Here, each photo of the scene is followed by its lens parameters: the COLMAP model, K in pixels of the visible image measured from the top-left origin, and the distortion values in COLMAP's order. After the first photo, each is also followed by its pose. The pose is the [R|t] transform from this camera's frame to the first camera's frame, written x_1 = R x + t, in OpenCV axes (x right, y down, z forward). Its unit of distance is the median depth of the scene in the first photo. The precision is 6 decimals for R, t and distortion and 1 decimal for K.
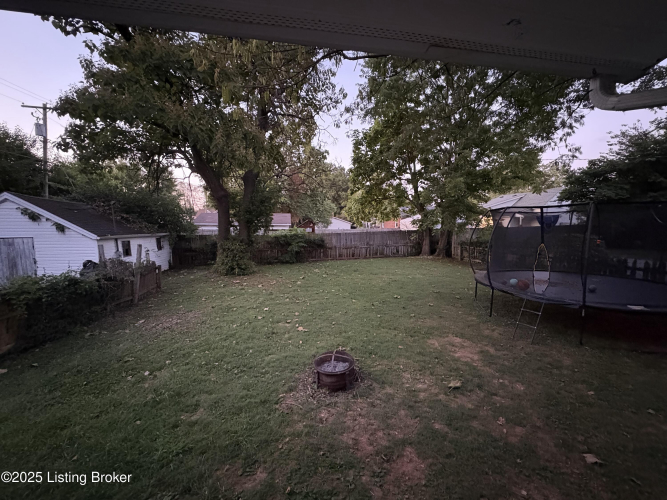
lens RADIAL K [[268.0, 0, 335.4], [0, 268.0, 252.2], [0, 0, 1]] dist [-0.000339, 0.000457]
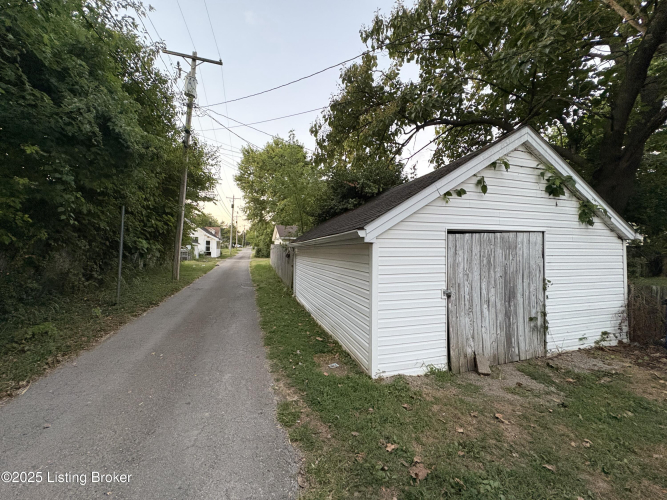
lens RADIAL K [[268.0, 0, 334.5], [0, 268.0, 247.9], [0, 0, 1]] dist [-0.000339, 0.000457]
pose [[0.990188, 0.009378, 0.139424, -1.080001], [0.003507, 0.995763, -0.091887, 0.009268], [-0.139695, 0.091475, 0.985960, 0.422005]]
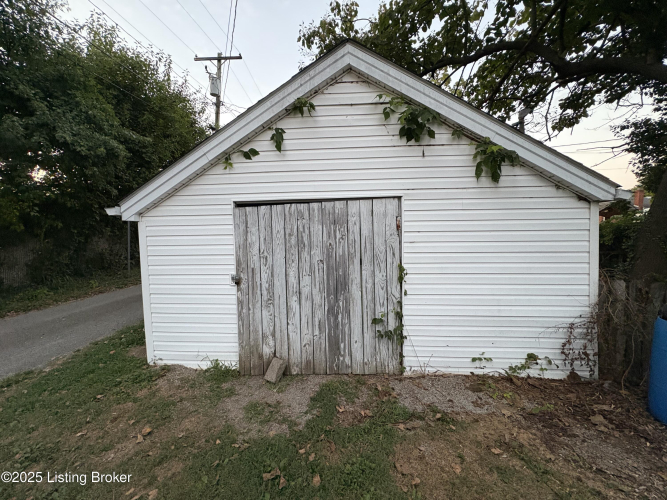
lens RADIAL K [[268.0, 0, 332.9], [0, 268.0, 248.0], [0, 0, 1]] dist [-0.000339, 0.000457]
pose [[0.973016, 0.003017, -0.230720, -0.792471], [-0.010148, 0.999506, -0.029729, 0.009919], [0.230516, 0.031268, 0.972566, 0.477390]]
